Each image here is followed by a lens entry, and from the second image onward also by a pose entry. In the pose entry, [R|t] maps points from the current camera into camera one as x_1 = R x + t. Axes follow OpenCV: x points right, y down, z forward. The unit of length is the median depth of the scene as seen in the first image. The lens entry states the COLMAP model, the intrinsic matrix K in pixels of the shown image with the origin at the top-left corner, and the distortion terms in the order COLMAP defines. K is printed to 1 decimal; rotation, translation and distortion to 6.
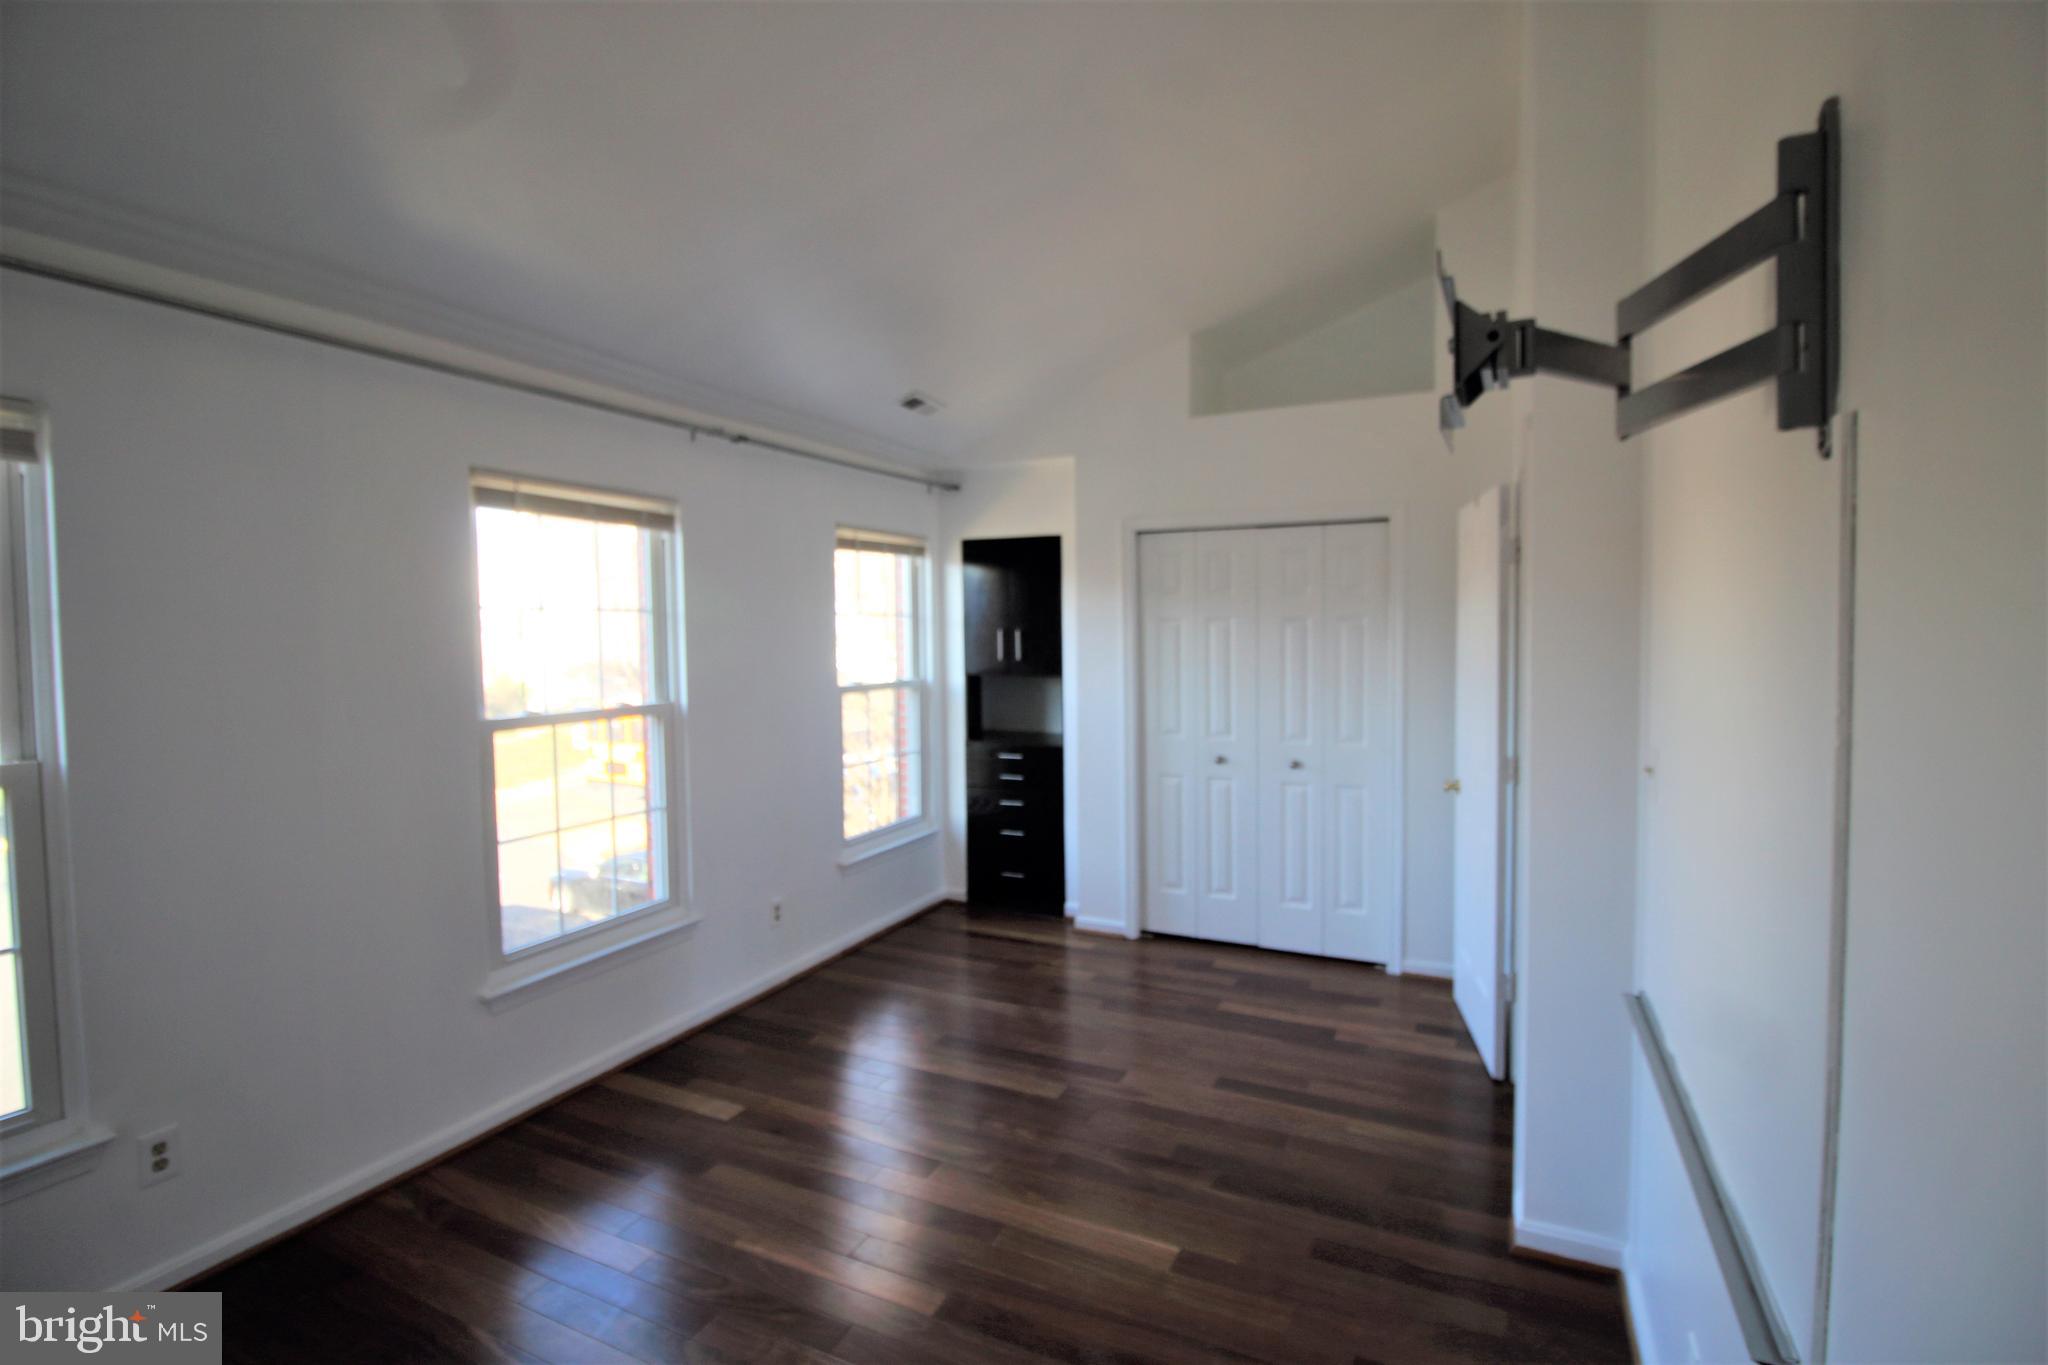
lens RADIAL K [[970.0, 0, 1021.4], [0, 970.0, 677.8], [0, 0, 1]] dist [-0.002904, -0.000061]
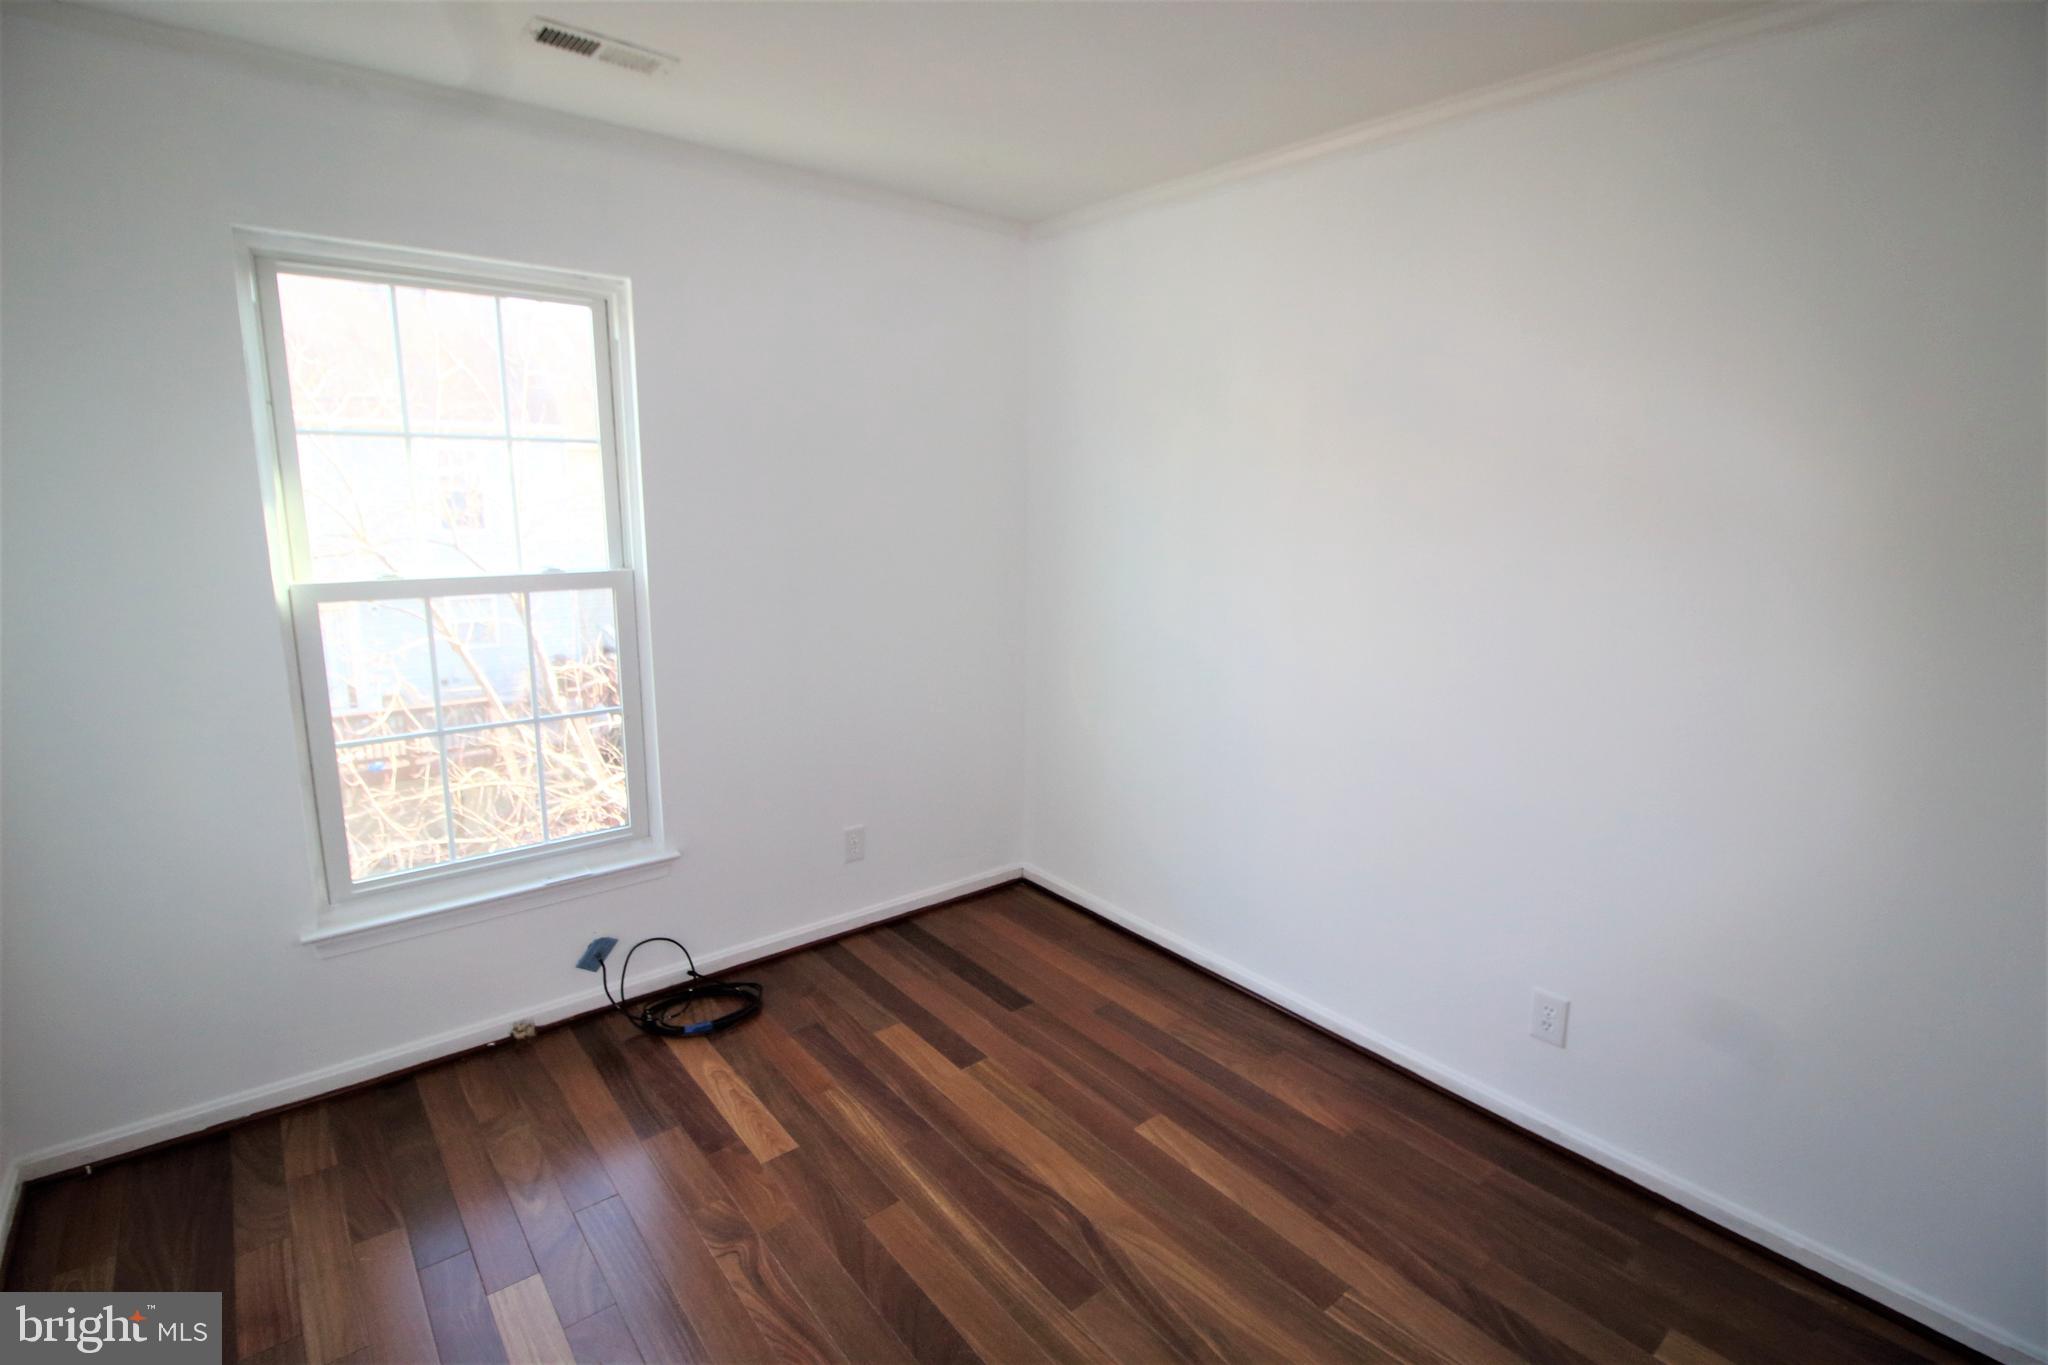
lens RADIAL K [[970.0, 0, 1020.7], [0, 970.0, 685.4], [0, 0, 1]] dist [-0.002904, -0.000061]
pose [[0.902567, 0.103713, -0.417872, 0.228462], [-0.033513, 0.984532, 0.171968, -0.026757], [0.429243, -0.141208, 0.892082, 0.457032]]
